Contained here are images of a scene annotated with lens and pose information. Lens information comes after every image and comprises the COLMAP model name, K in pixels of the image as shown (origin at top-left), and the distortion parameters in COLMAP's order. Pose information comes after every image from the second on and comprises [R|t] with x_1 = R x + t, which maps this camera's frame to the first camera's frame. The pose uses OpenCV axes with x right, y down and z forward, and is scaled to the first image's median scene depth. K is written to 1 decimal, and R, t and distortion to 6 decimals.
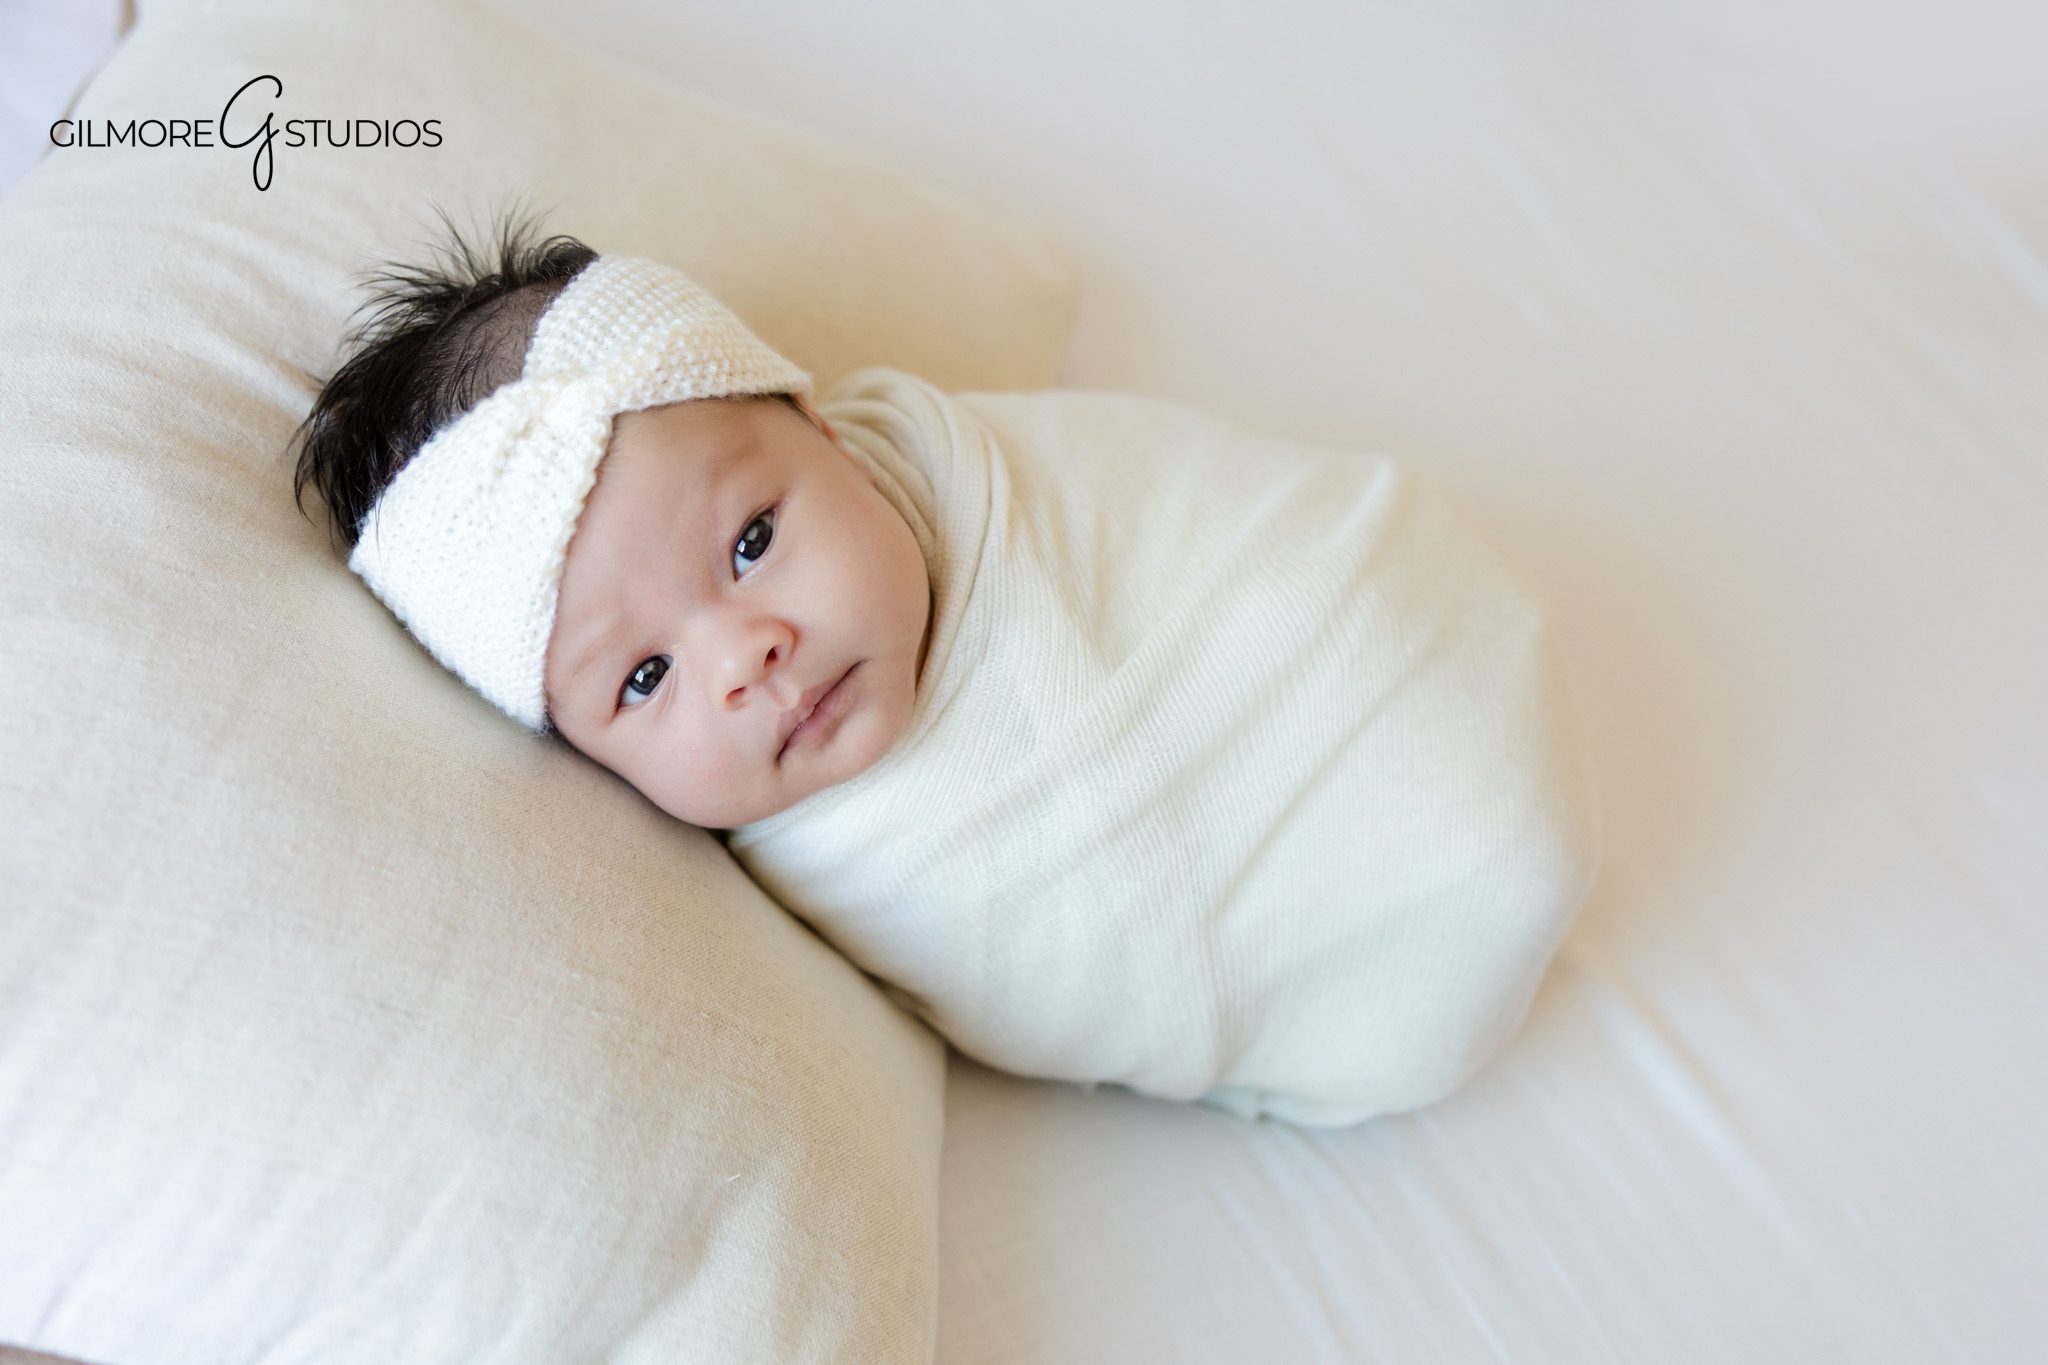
lens RADIAL K [[1324.4, 0, 1024.0], [0, 1324.4, 682.5], [0, 0, 1]] dist [0.005858, 0.000642]
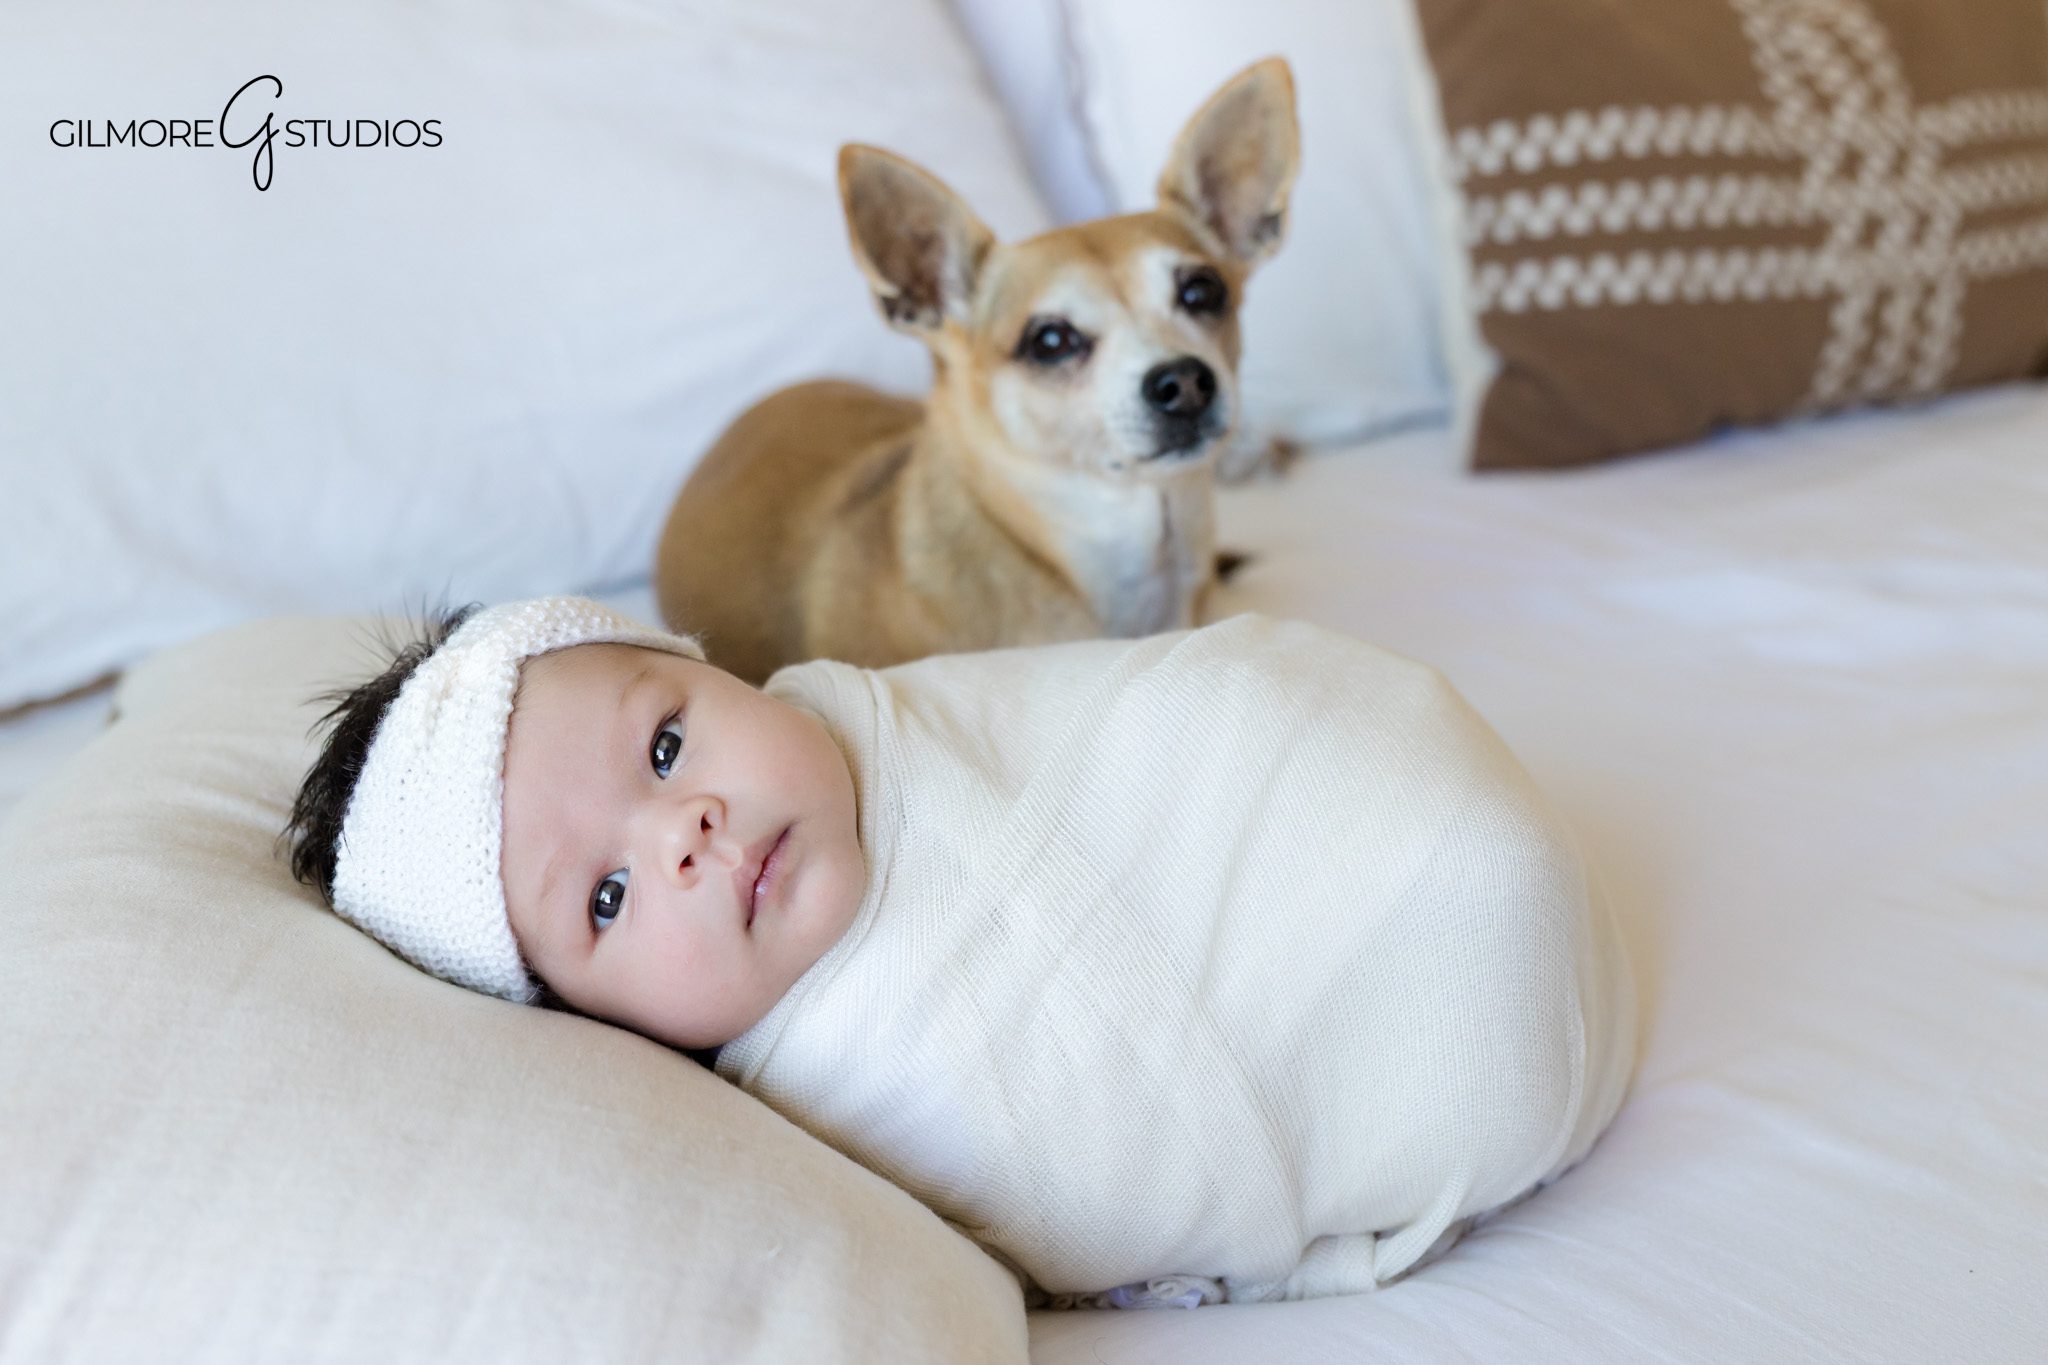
lens RADIAL K [[1324.4, 0, 1024.0], [0, 1324.4, 682.5], [0, 0, 1]] dist [0.005858, 0.000642]
pose [[0.939895, -0.337677, 0.050723, 0.058931], [0.334641, 0.881343, -0.333542, 0.376715], [0.067925, 0.330468, 0.941370, -0.107710]]
